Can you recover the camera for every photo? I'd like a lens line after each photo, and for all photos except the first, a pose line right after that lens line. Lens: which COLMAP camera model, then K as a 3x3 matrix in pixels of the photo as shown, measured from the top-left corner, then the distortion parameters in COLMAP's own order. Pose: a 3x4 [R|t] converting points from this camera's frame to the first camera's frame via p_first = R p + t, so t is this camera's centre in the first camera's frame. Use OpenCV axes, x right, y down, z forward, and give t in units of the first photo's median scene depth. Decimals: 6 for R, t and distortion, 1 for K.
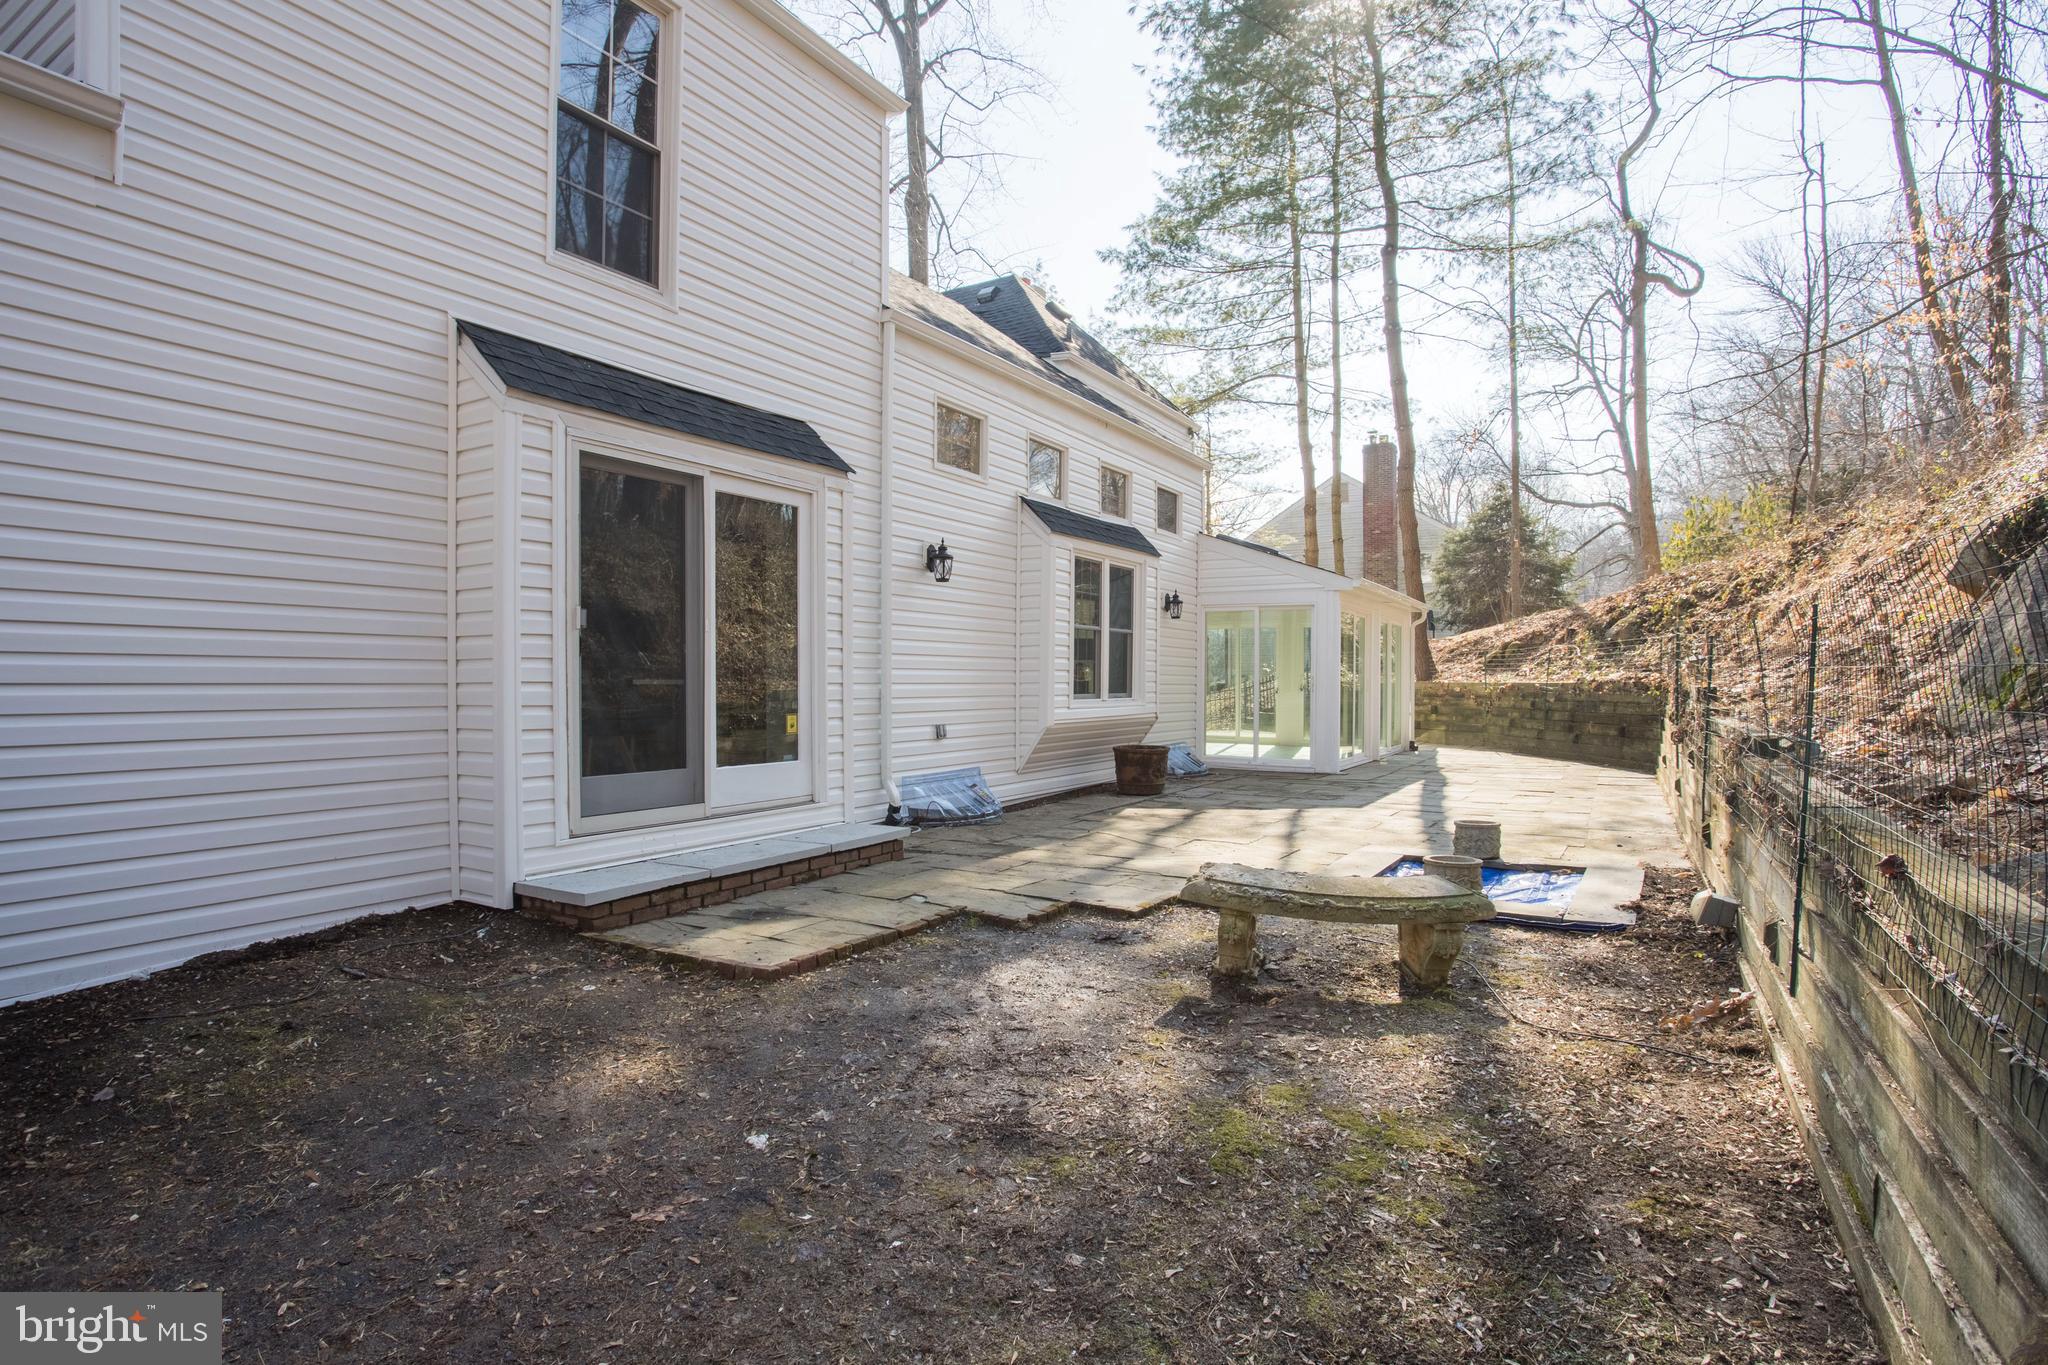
lens RADIAL K [[1027.4, 0, 1031.8], [0, 1027.4, 685.8], [0, 0, 1]] dist [-0.031385, 0.014000]
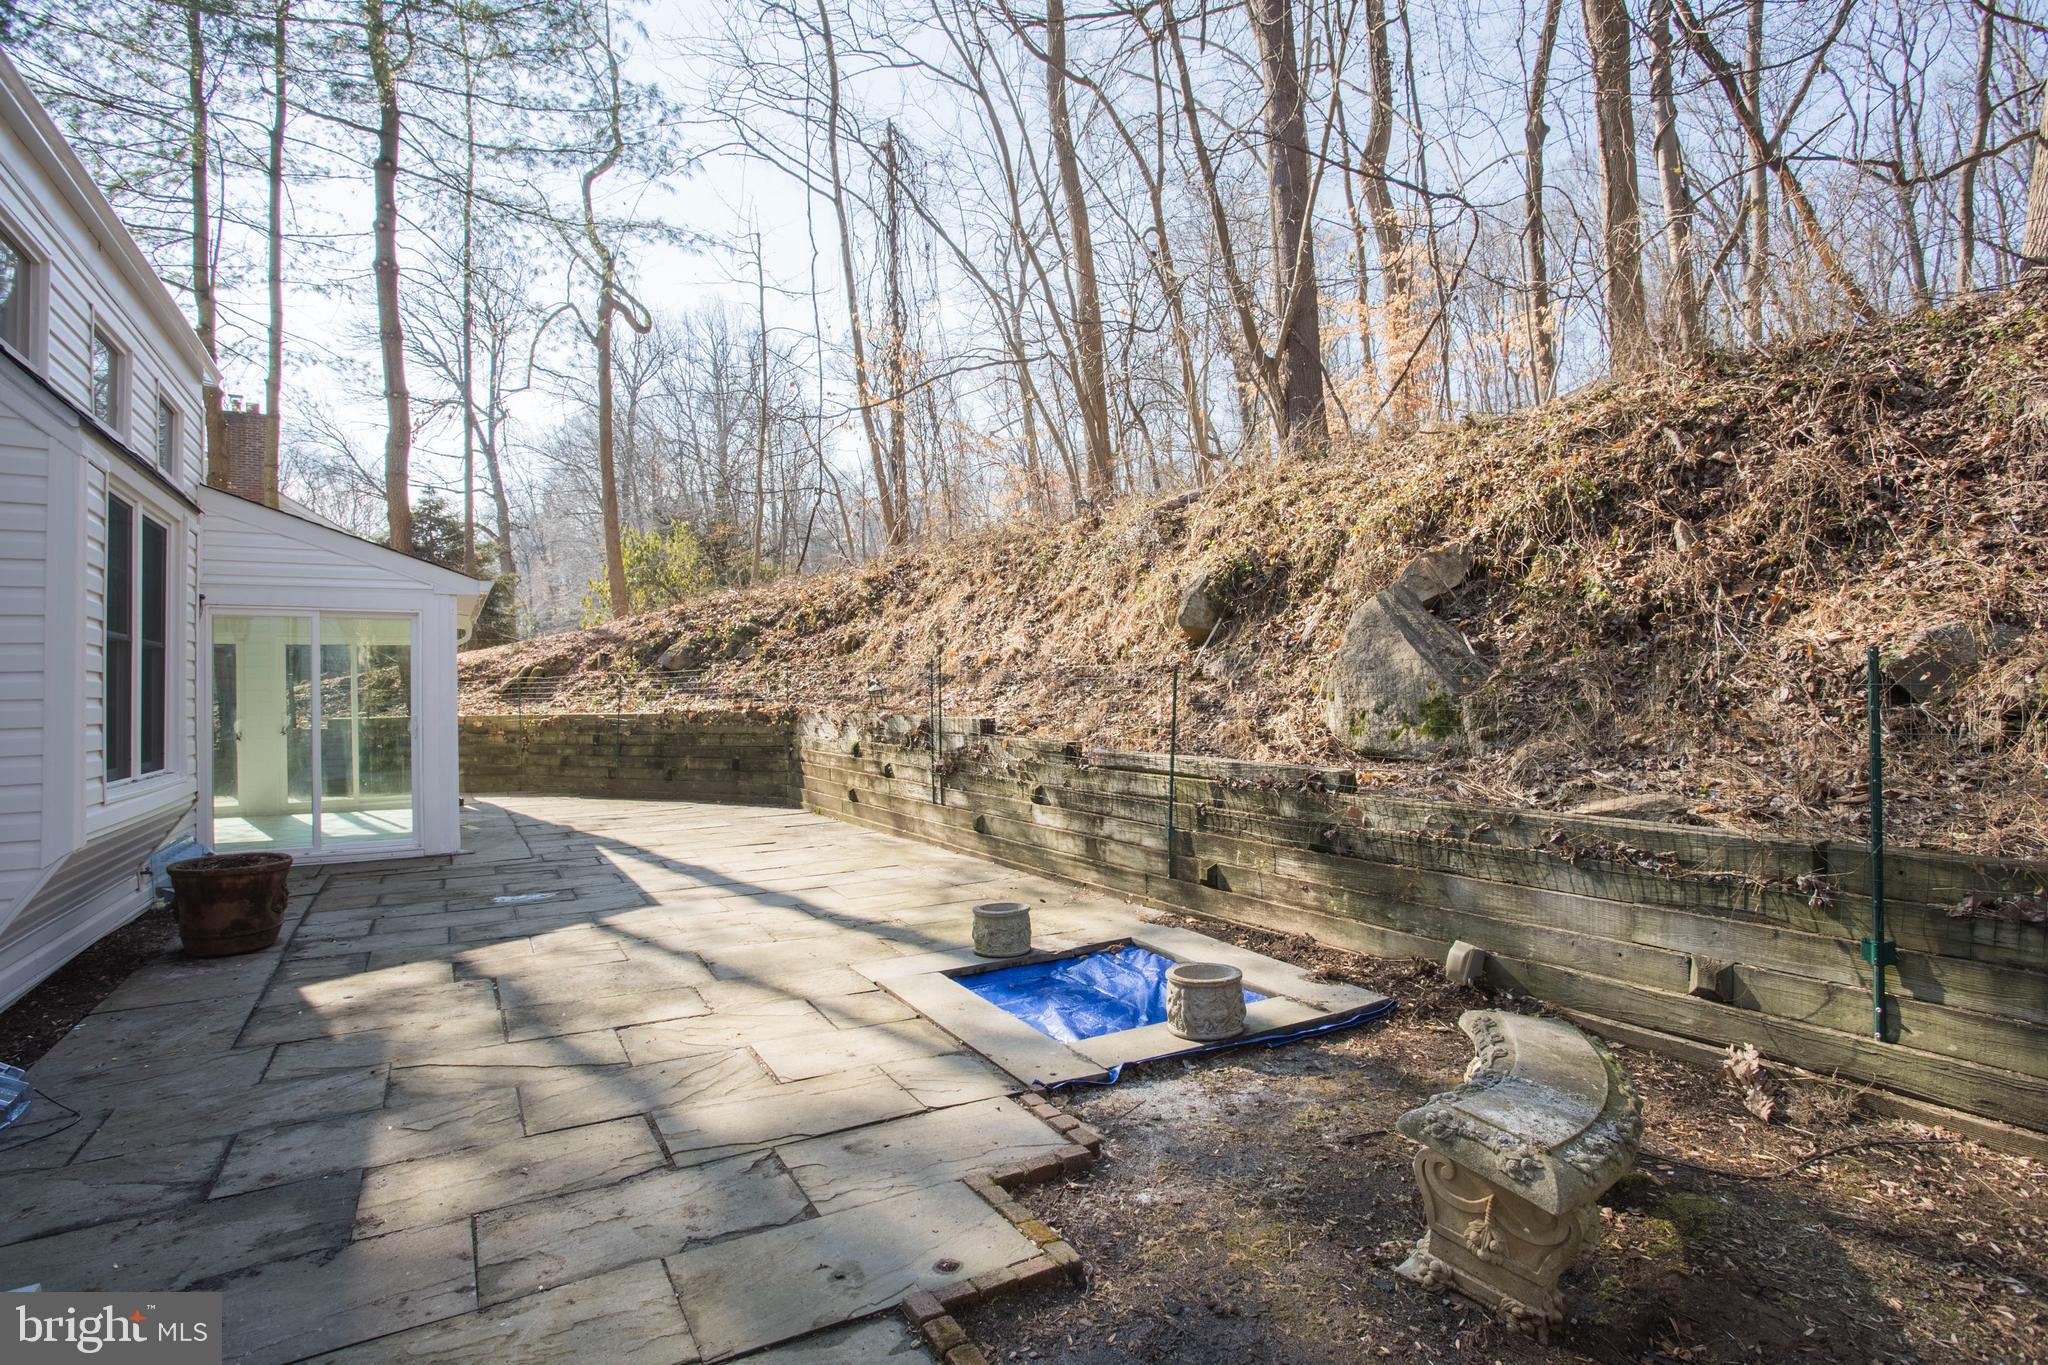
lens RADIAL K [[1027.4, 0, 1018.7], [0, 1027.4, 663.6], [0, 0, 1]] dist [-0.031385, 0.014000]
pose [[0.489754, 0.010624, 0.871796, -0.087623], [0.028799, 0.999183, -0.028356, -0.009737], [-0.871385, 0.038994, 0.489048, 0.217988]]
